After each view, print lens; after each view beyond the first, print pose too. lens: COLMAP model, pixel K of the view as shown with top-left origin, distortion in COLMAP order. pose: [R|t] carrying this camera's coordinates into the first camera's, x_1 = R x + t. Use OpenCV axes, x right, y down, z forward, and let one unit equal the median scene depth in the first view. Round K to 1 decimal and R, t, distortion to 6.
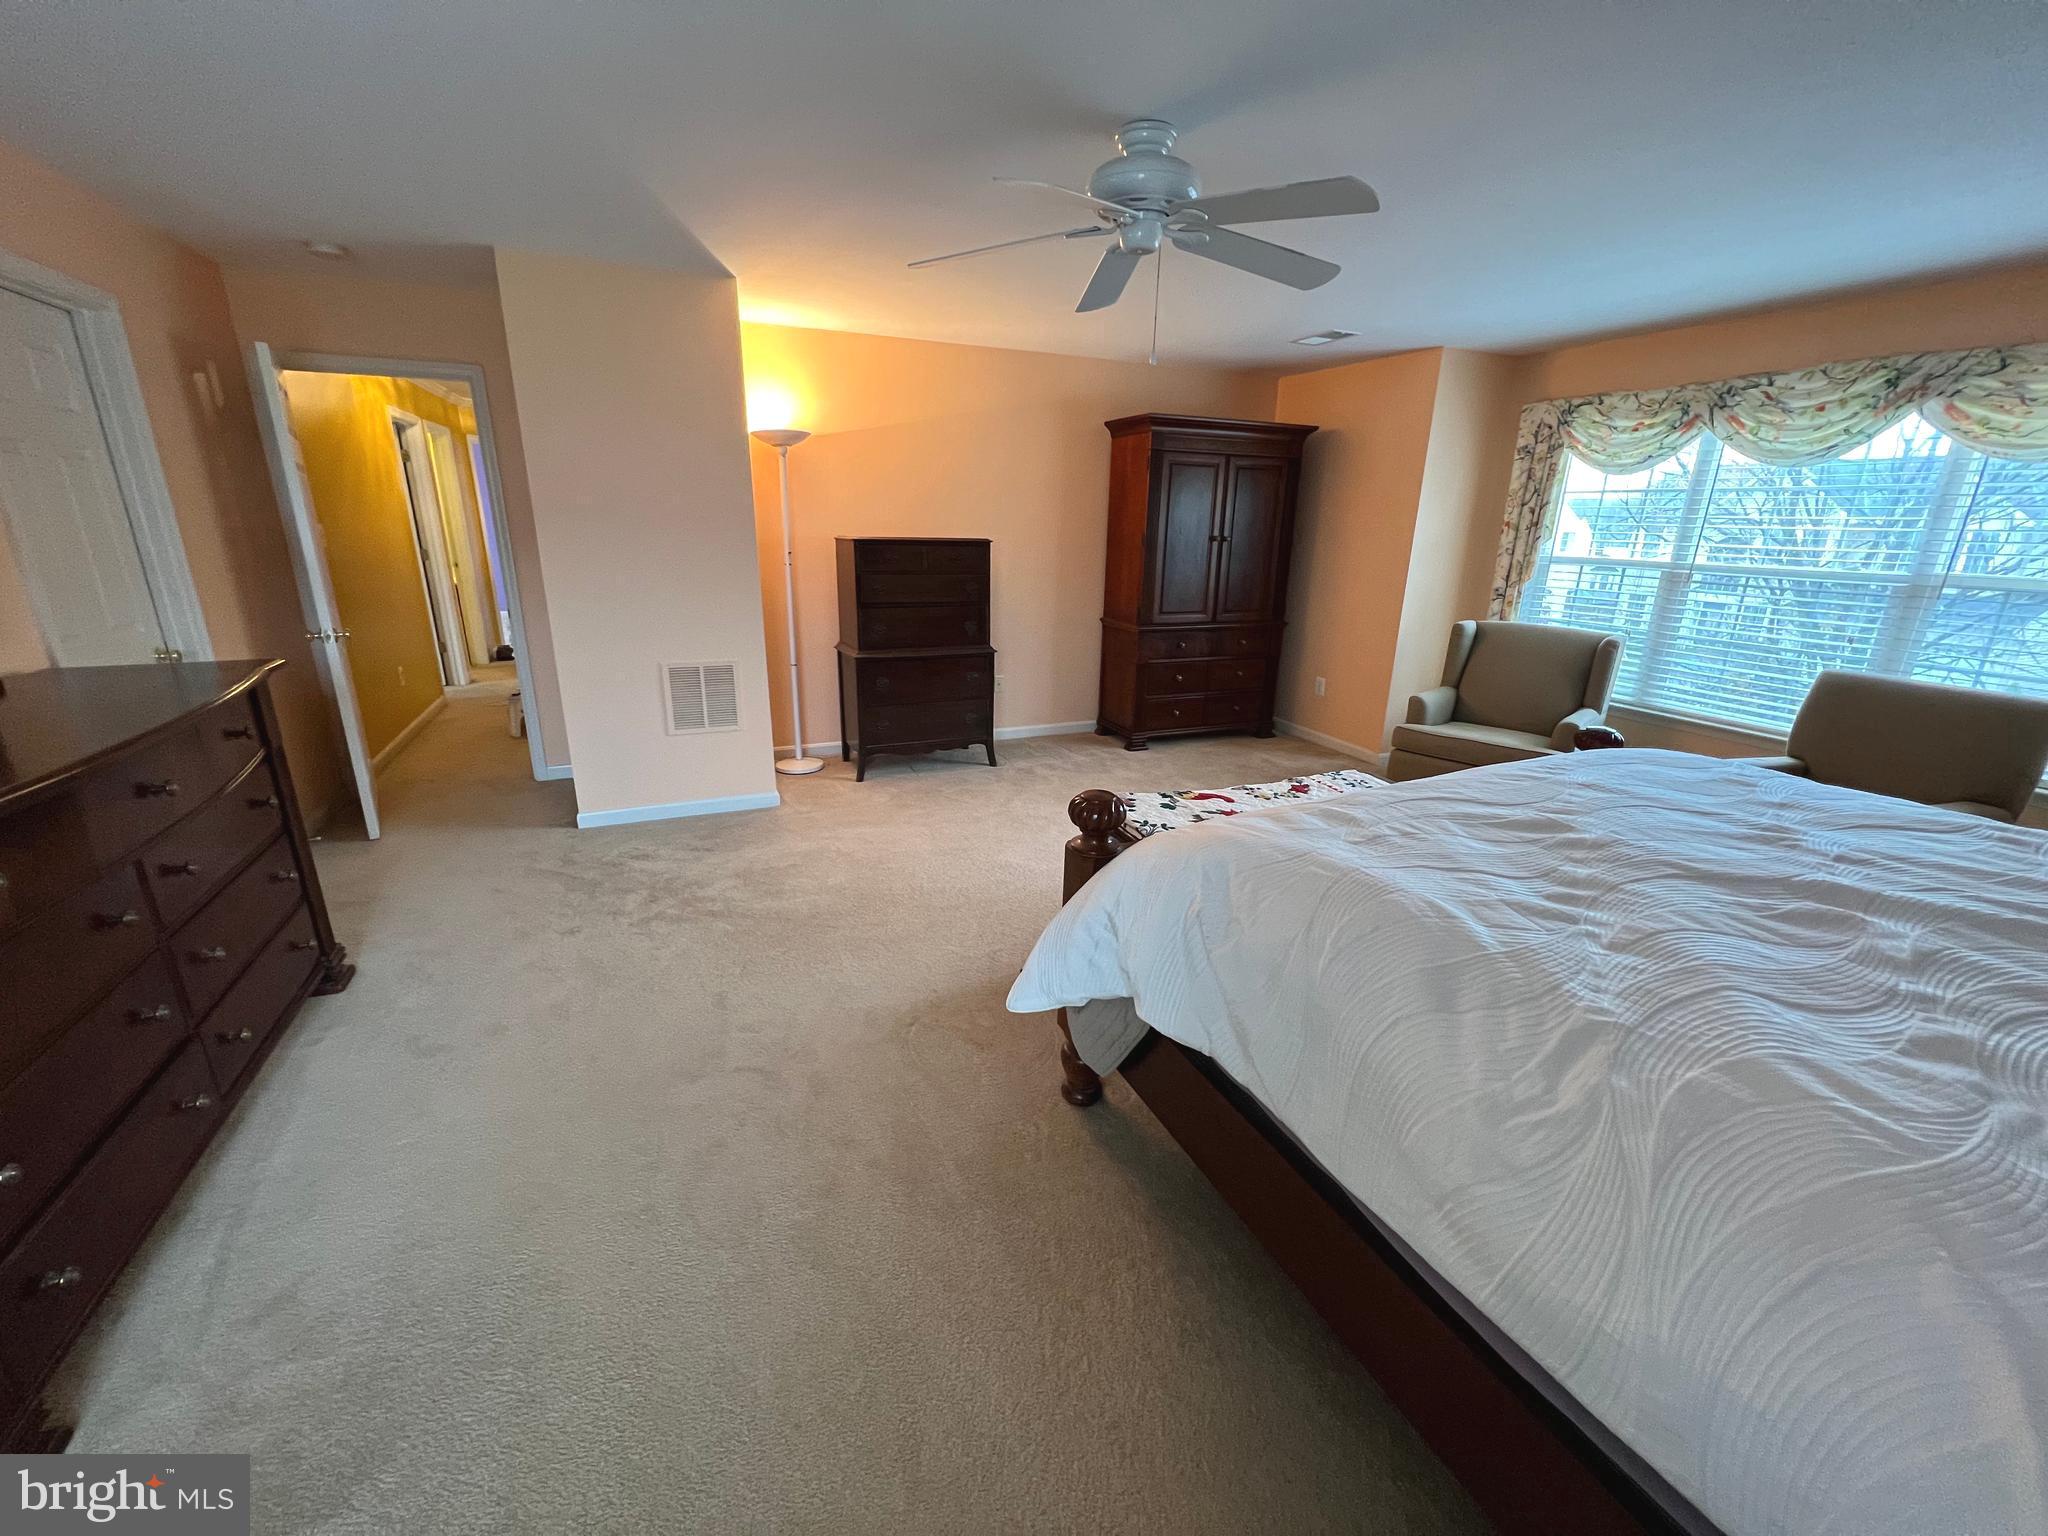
lens RADIAL K [[815.8, 0, 1022.1], [0, 815.8, 773.4], [0, 0, 1]] dist [-0.002155, 0.000335]
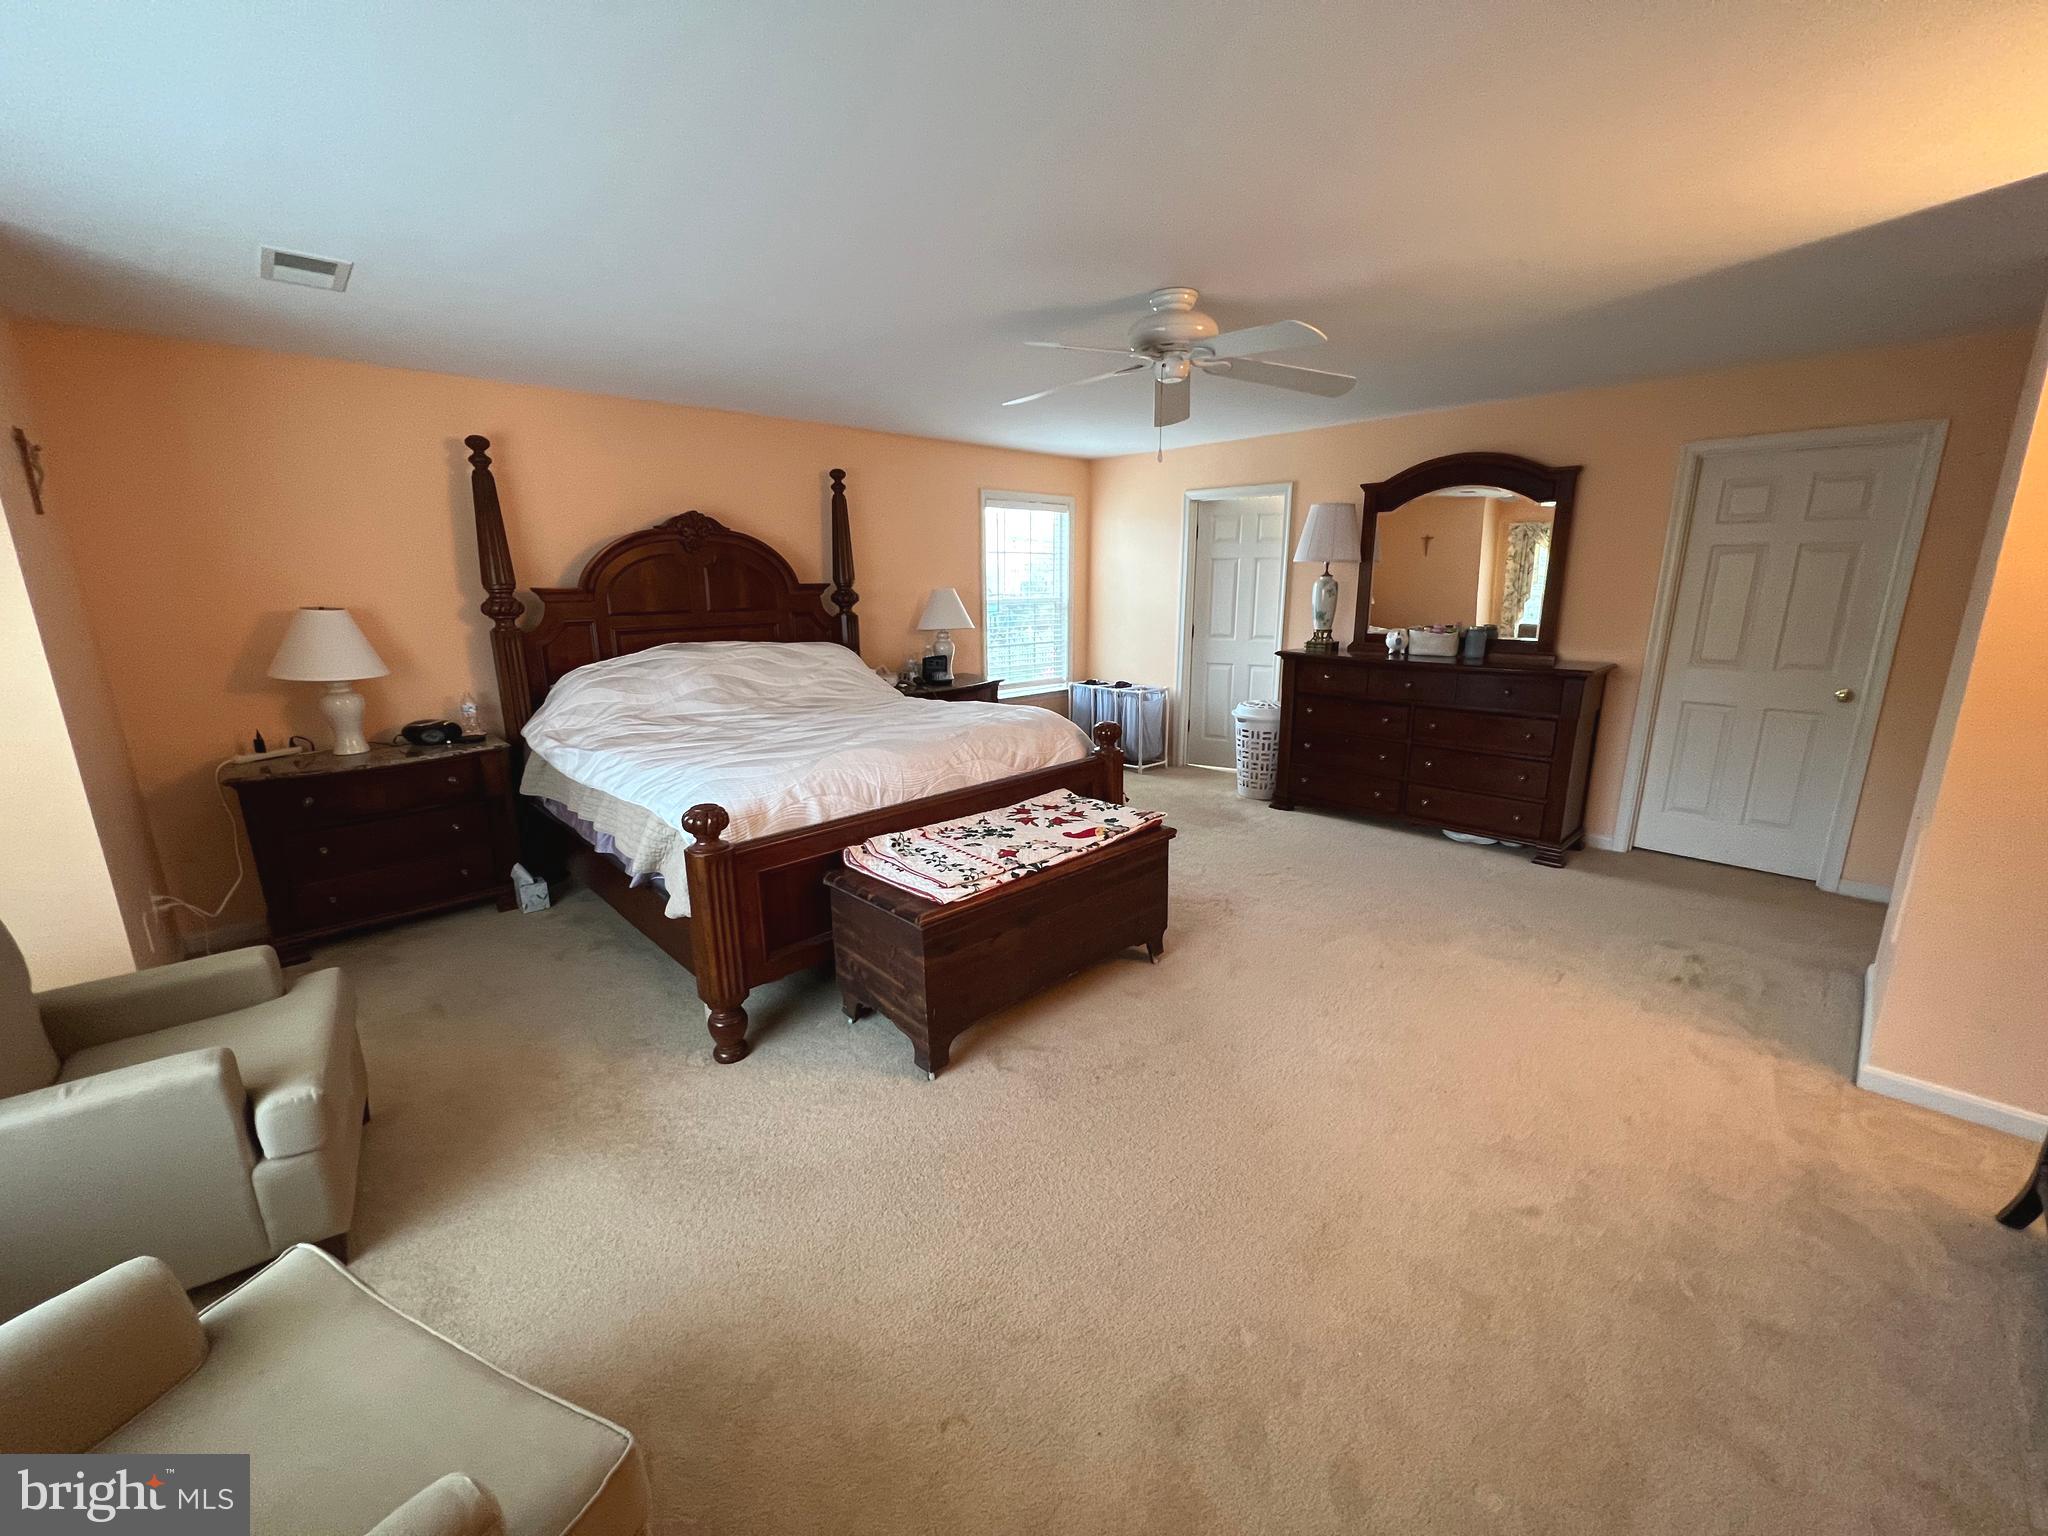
lens RADIAL K [[815.8, 0, 1021.5], [0, 815.8, 768.4], [0, 0, 1]] dist [-0.002155, 0.000335]
pose [[-0.937698, 0.072591, -0.339785, 0.447645], [-0.110611, 0.864686, 0.489982, -0.377930], [0.329376, 0.497039, -0.802785, 1.198469]]
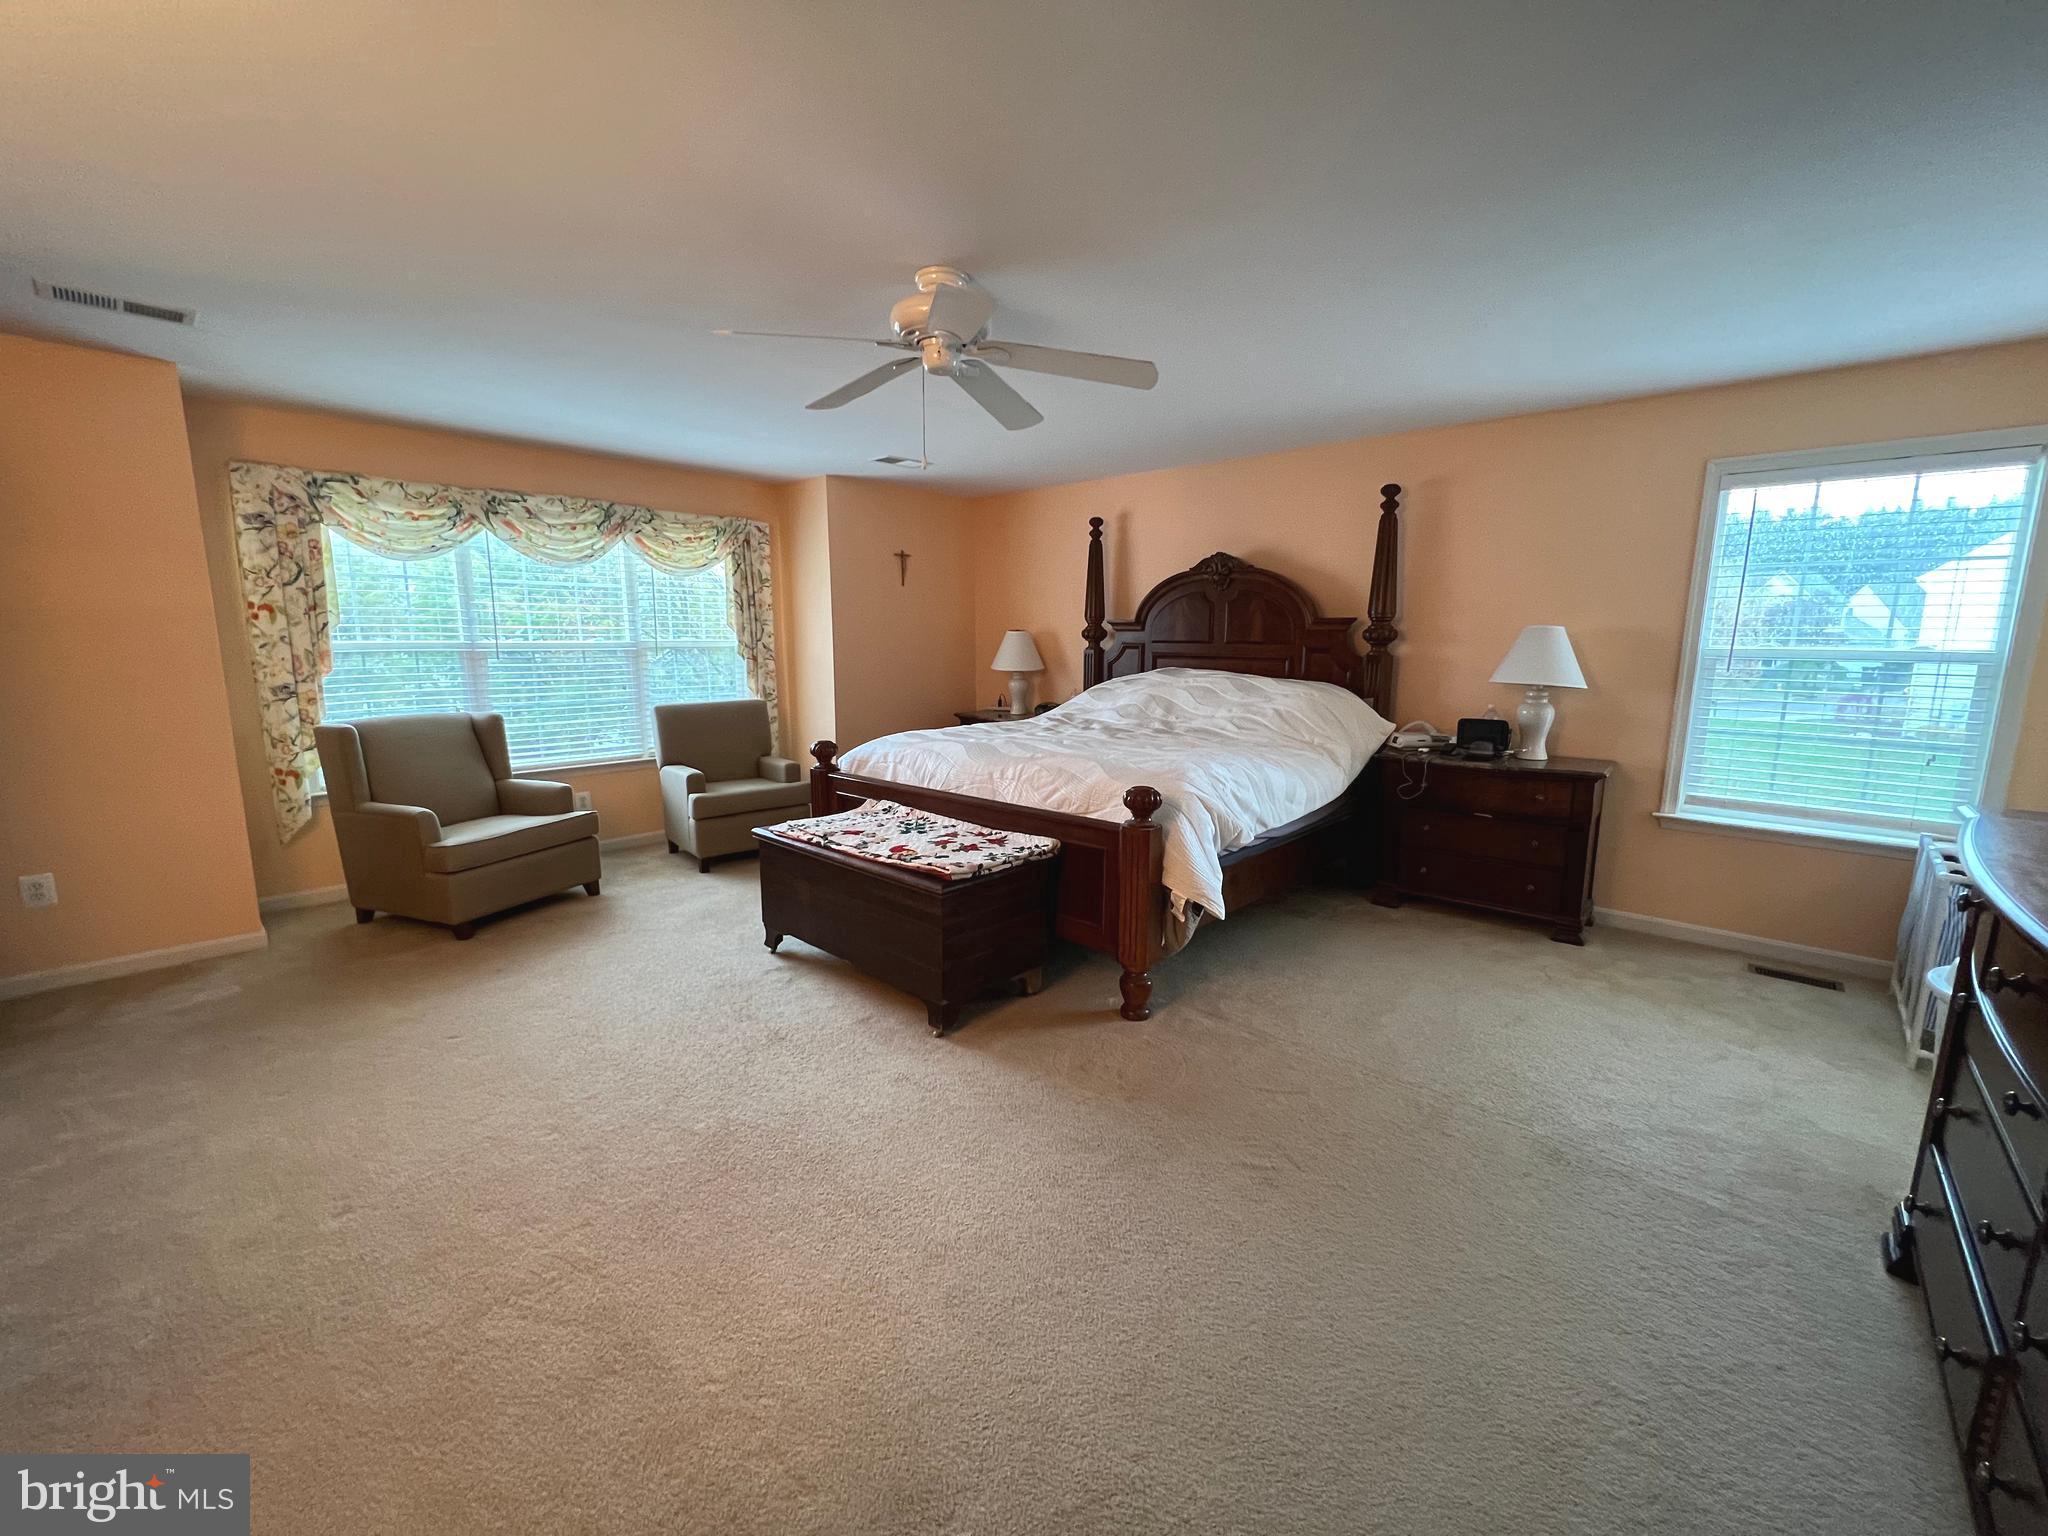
lens RADIAL K [[815.8, 0, 1021.6], [0, 815.8, 770.6], [0, 0, 1]] dist [-0.002155, 0.000335]
pose [[-0.407843, -0.169460, 0.897189, -0.531736], [0.263969, 0.918781, 0.293533, -0.230758], [-0.874062, 0.356545, -0.329986, 0.786440]]
